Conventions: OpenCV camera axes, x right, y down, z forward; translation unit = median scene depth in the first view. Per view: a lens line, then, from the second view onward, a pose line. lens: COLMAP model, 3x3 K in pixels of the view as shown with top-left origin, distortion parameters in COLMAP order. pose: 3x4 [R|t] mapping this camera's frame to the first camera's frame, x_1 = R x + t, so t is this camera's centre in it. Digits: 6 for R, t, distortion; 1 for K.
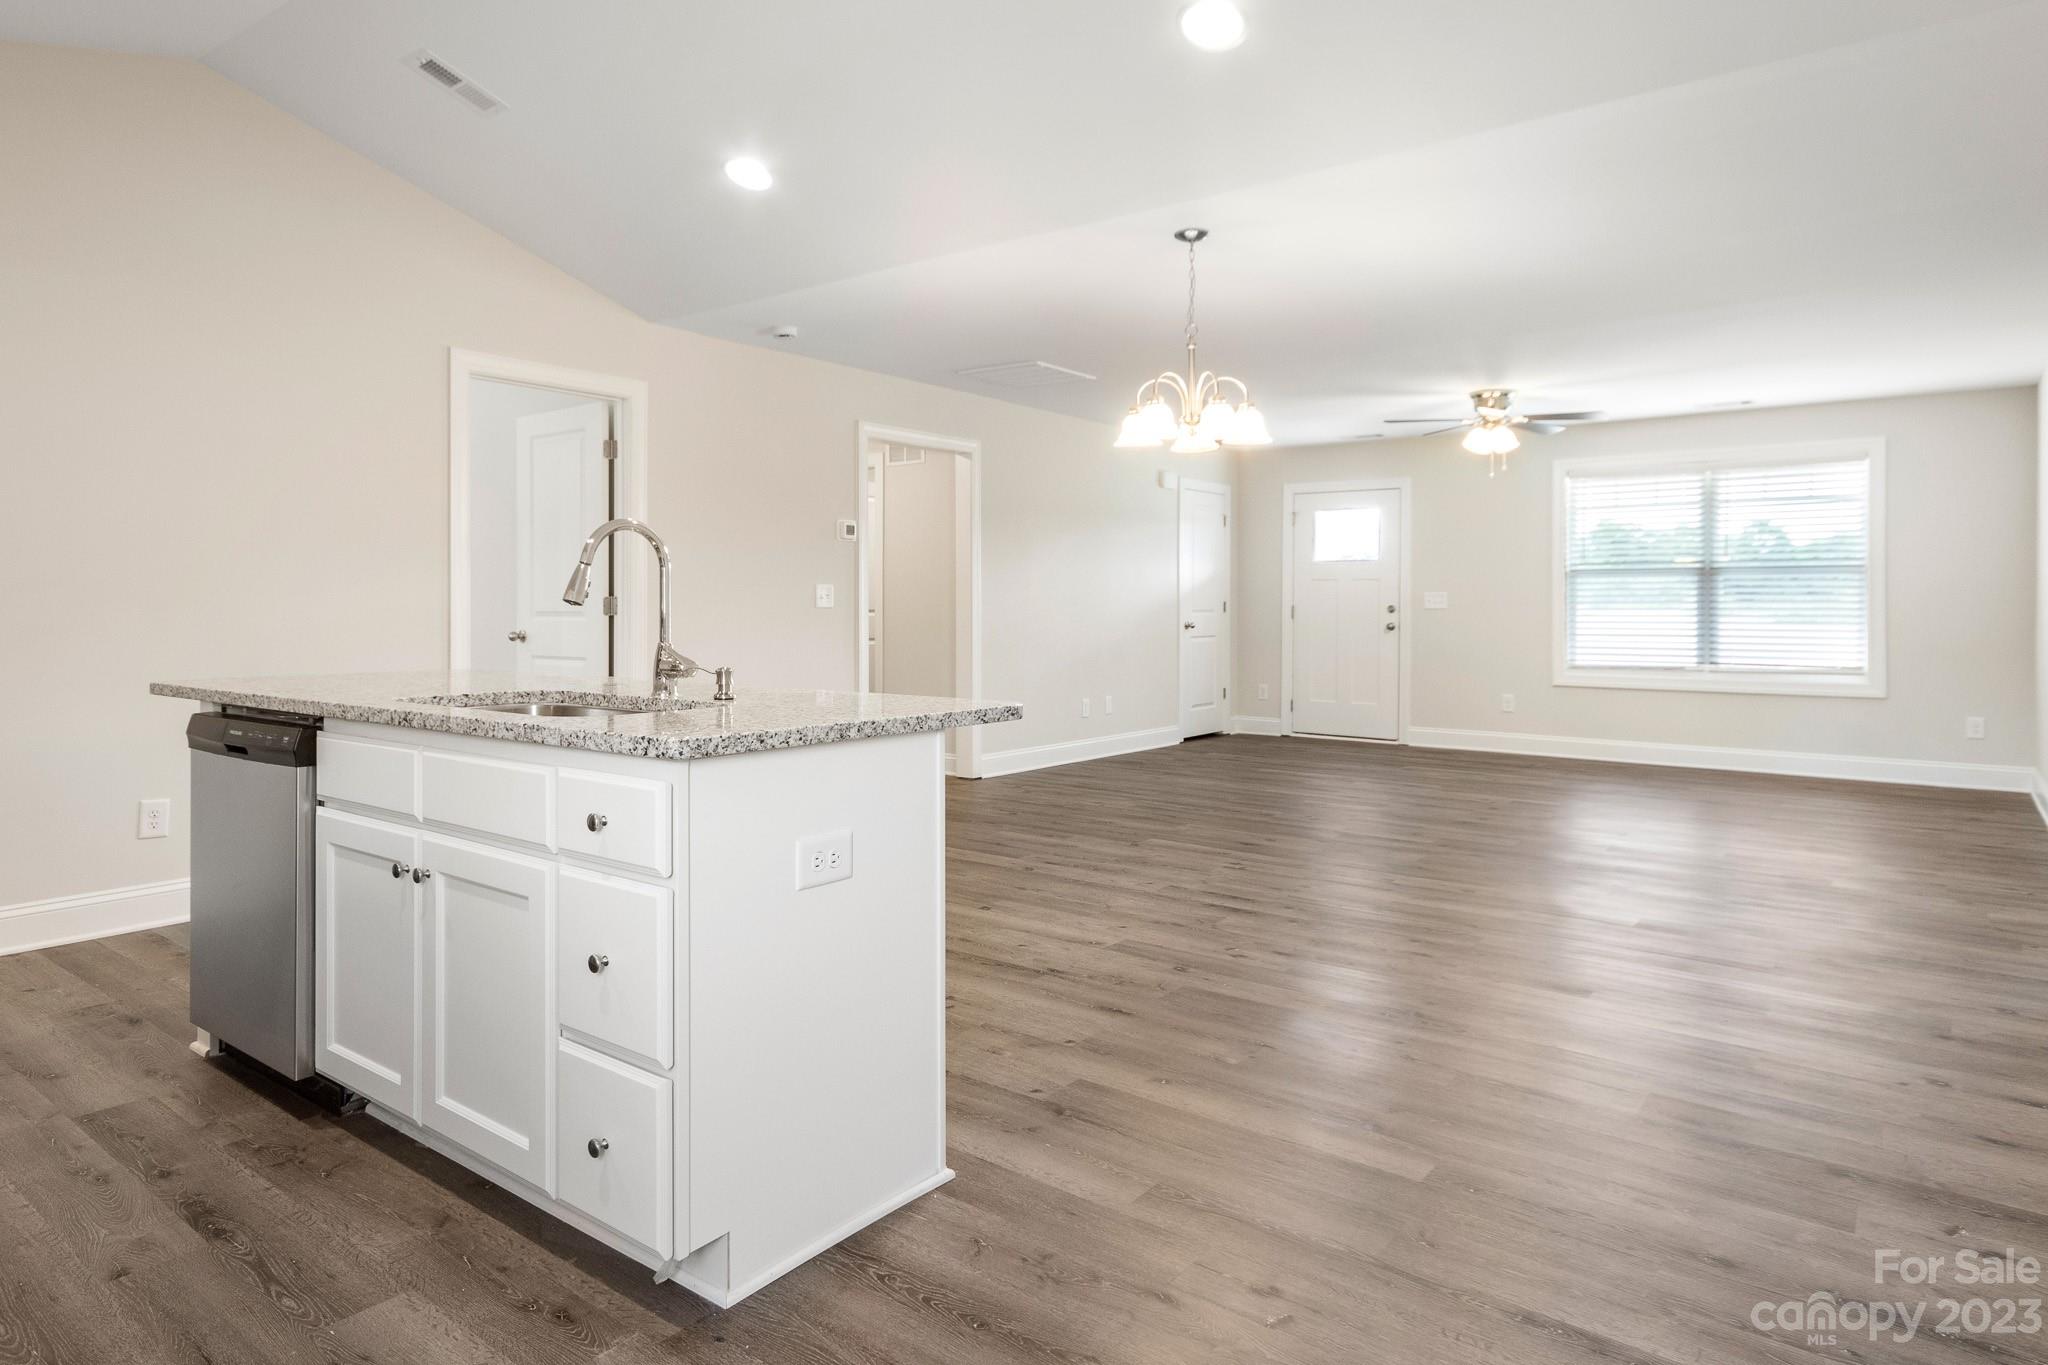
lens RADIAL K [[1197.2, 0, 1011.5], [0, 1197.2, 604.6], [0, 0, 1]] dist [0.010289, 0.001891]
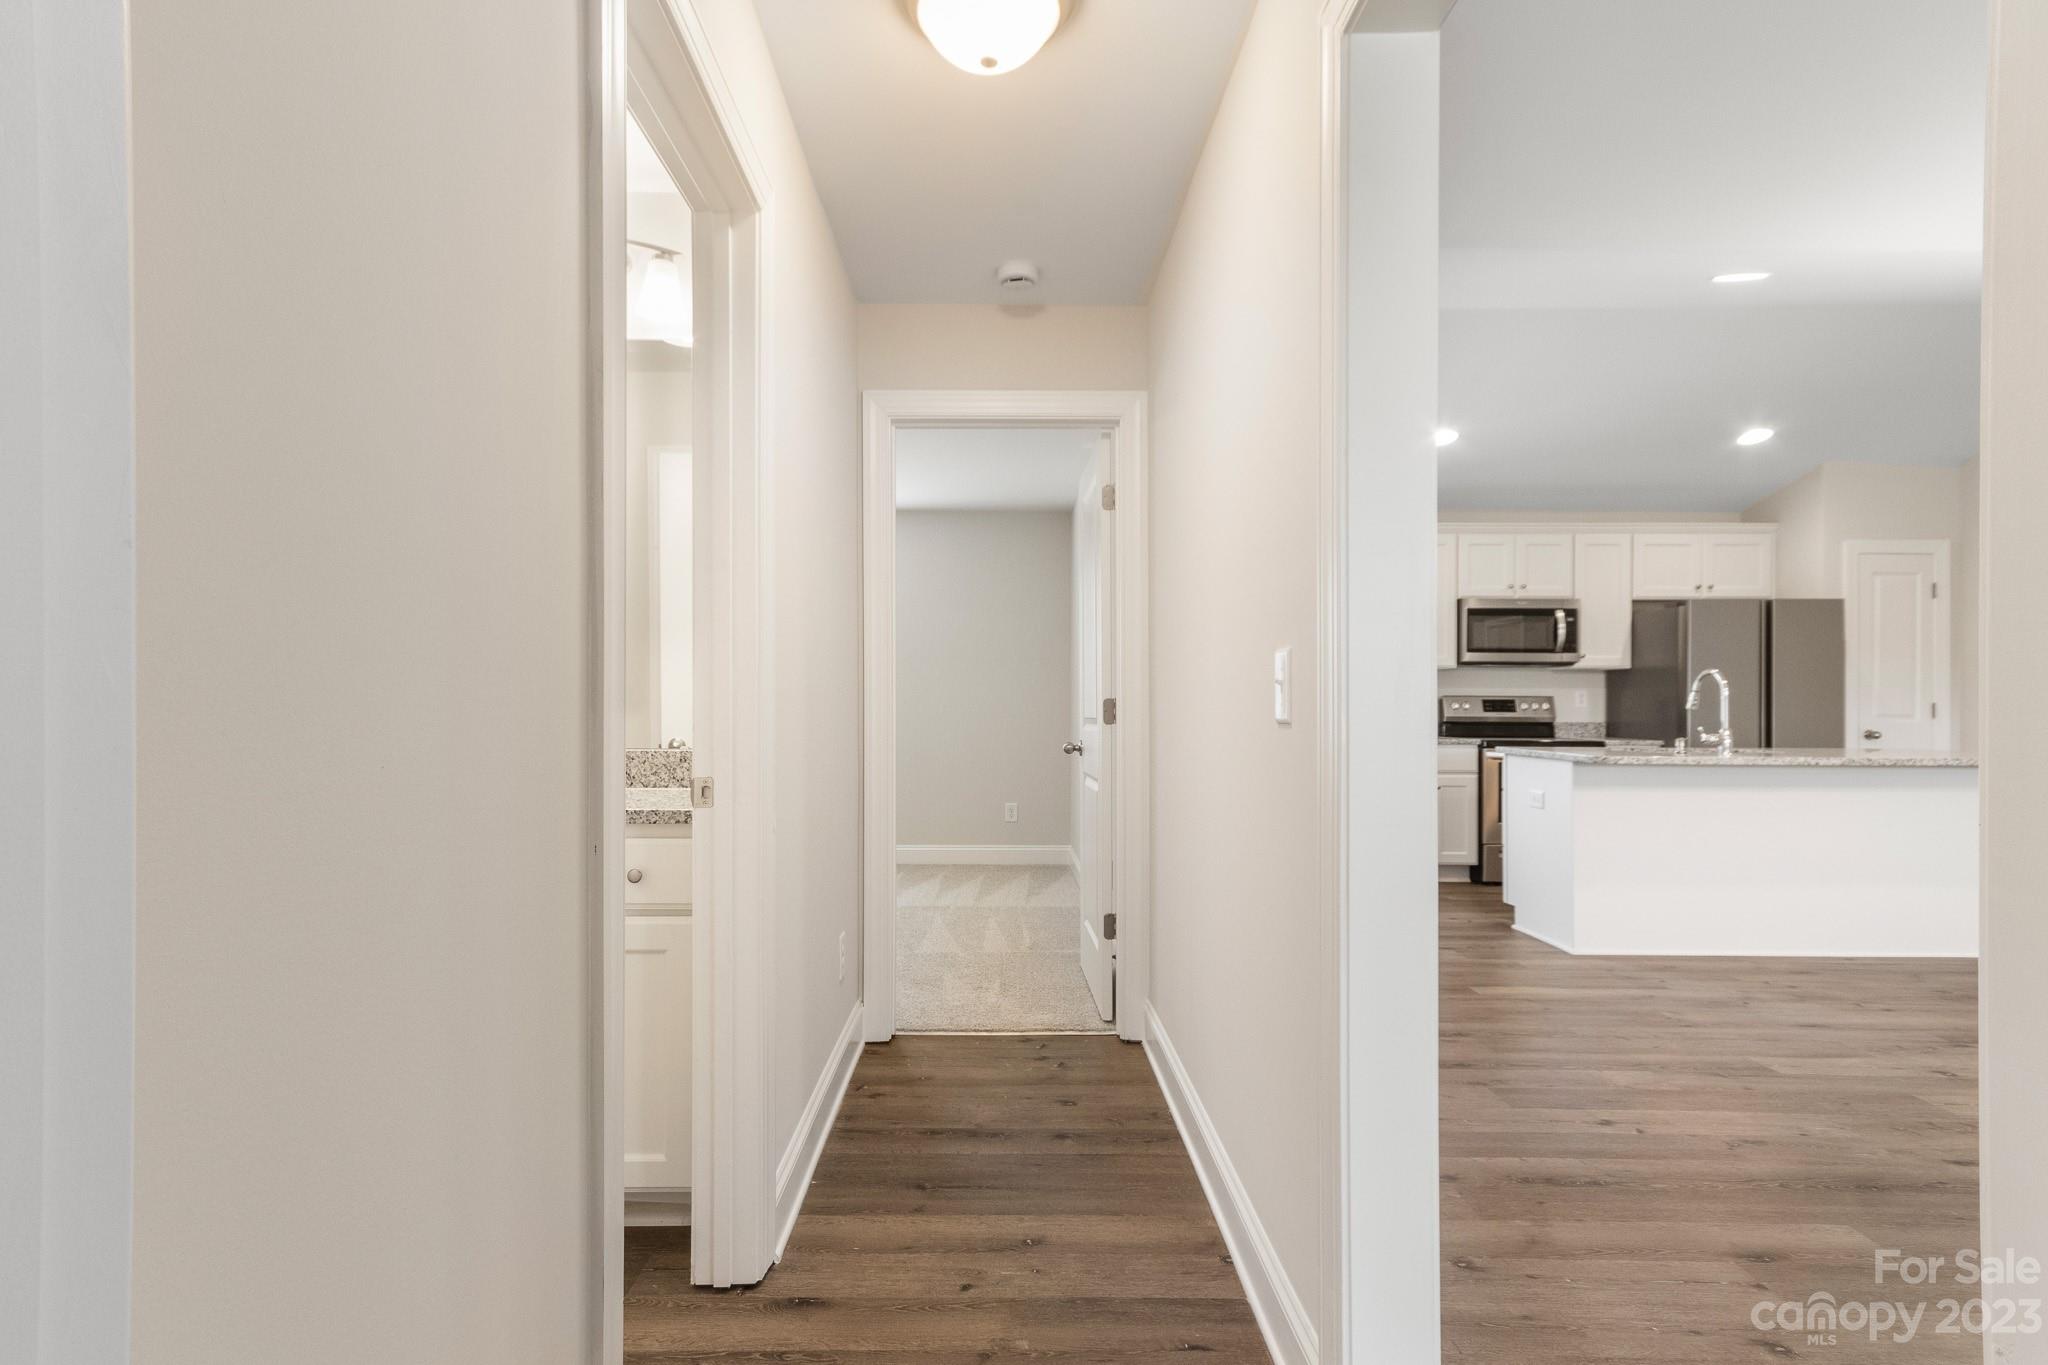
lens RADIAL K [[1015.5, 0, 1016.8], [0, 1015.5, 701.6], [0, 0, 1]] dist [0.029002, -0.000237]
pose [[-0.782002, -0.006493, -0.623242, 0.571489], [-0.005890, 0.999978, -0.003027, -0.000251], [0.623248, 0.001304, -0.782023, 0.528229]]
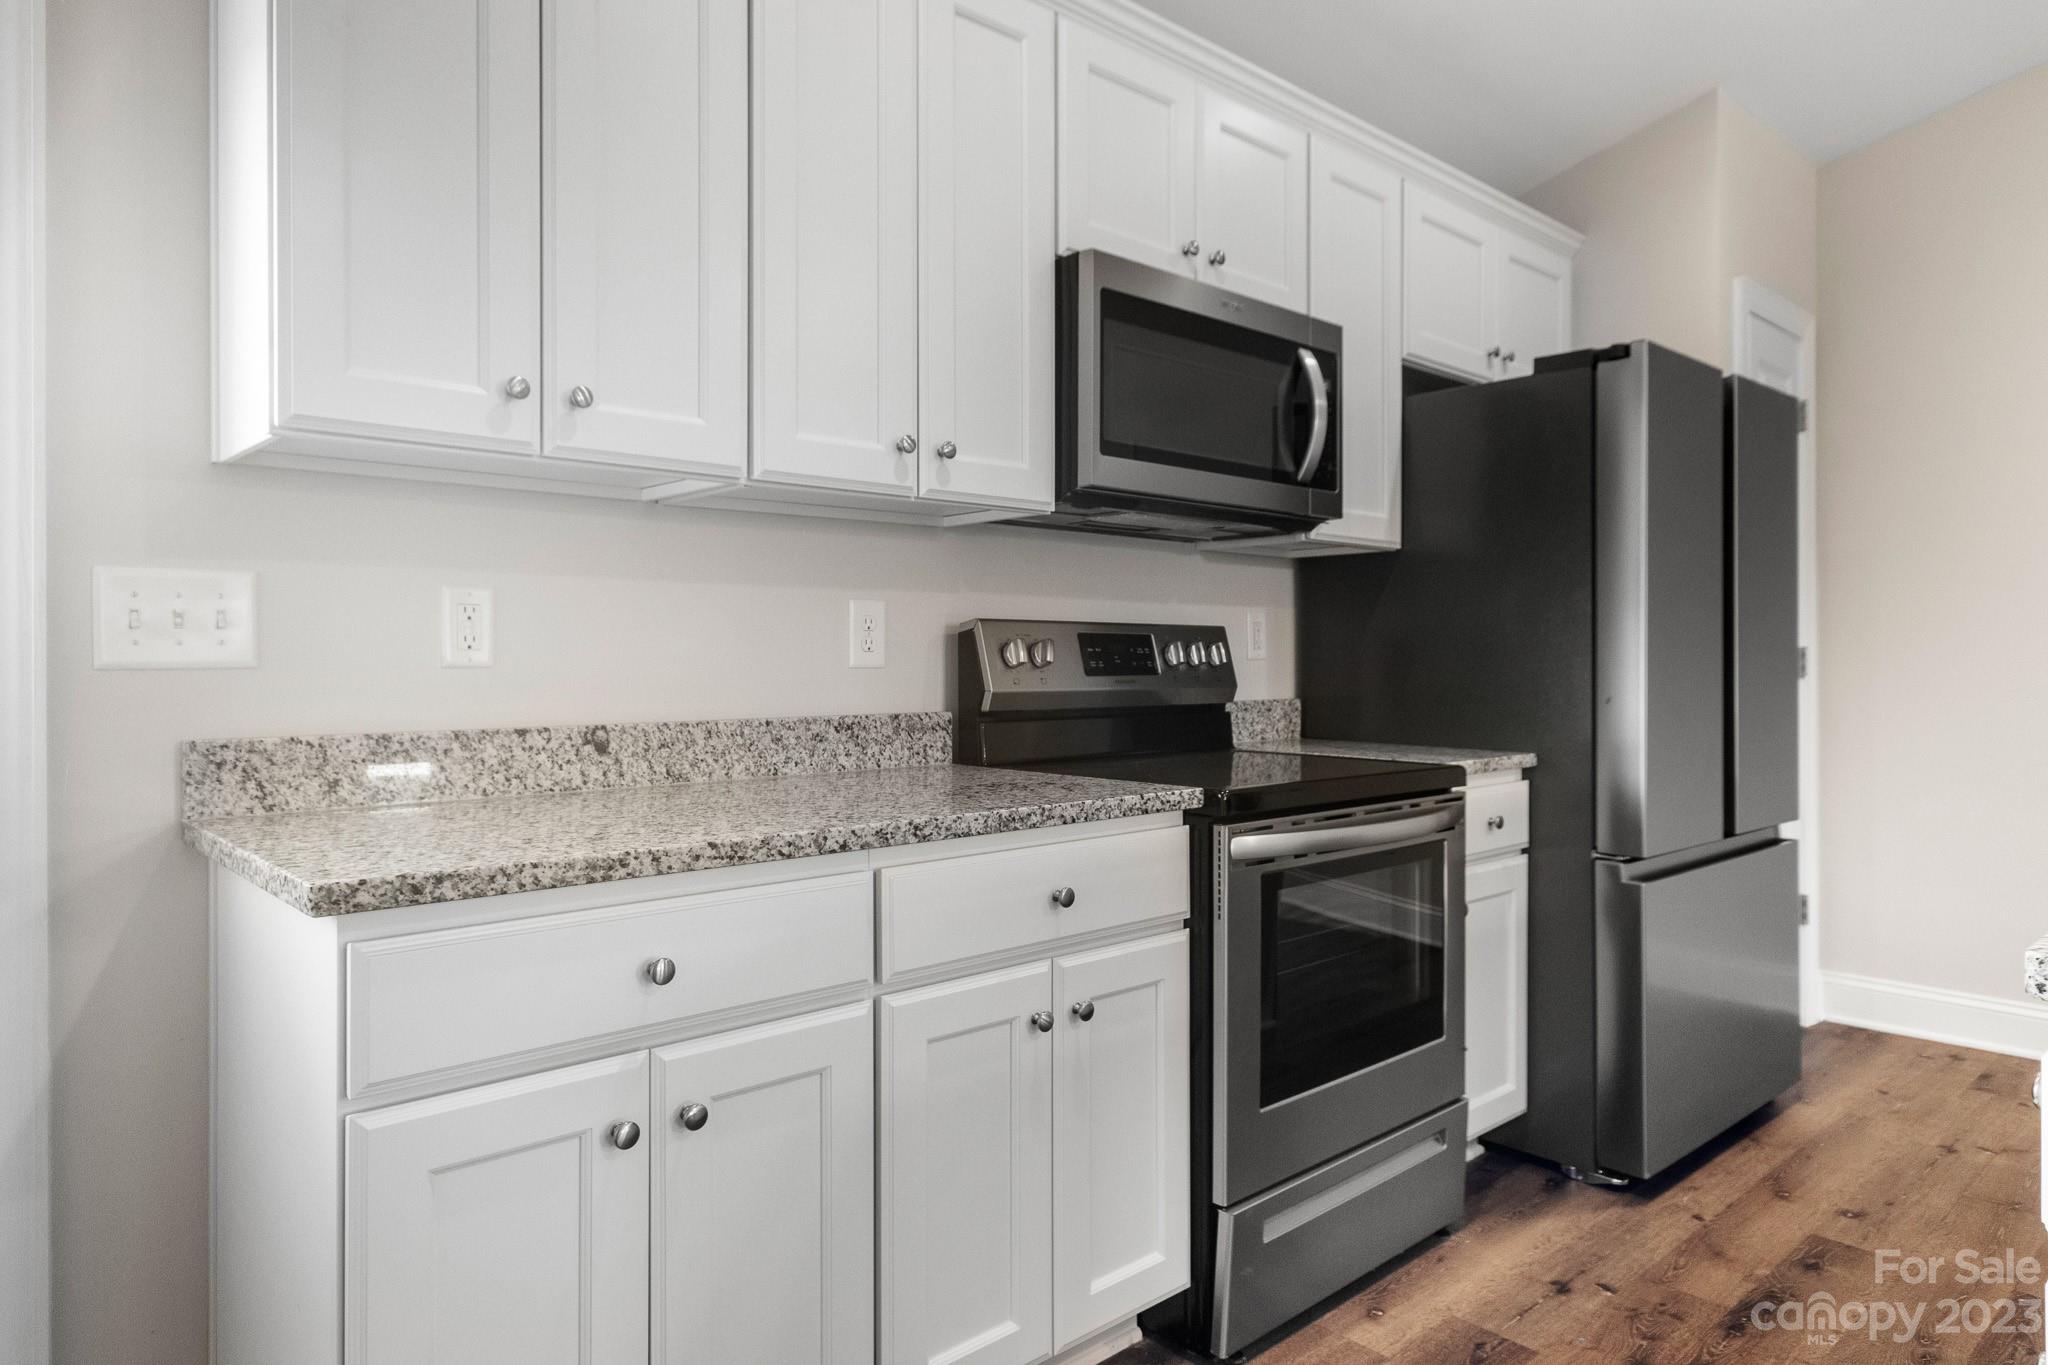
lens RADIAL K [[1249.2, 0, 1011.0], [0, 1249.2, 653.8], [0, 0, 1]] dist [0.007597, 0.000644]
pose [[-0.181481, -0.007769, -0.983364, 0.057718], [0.000420, 0.999968, -0.007977, 0.000587], [0.983394, -0.001860, -0.181472, 0.151567]]
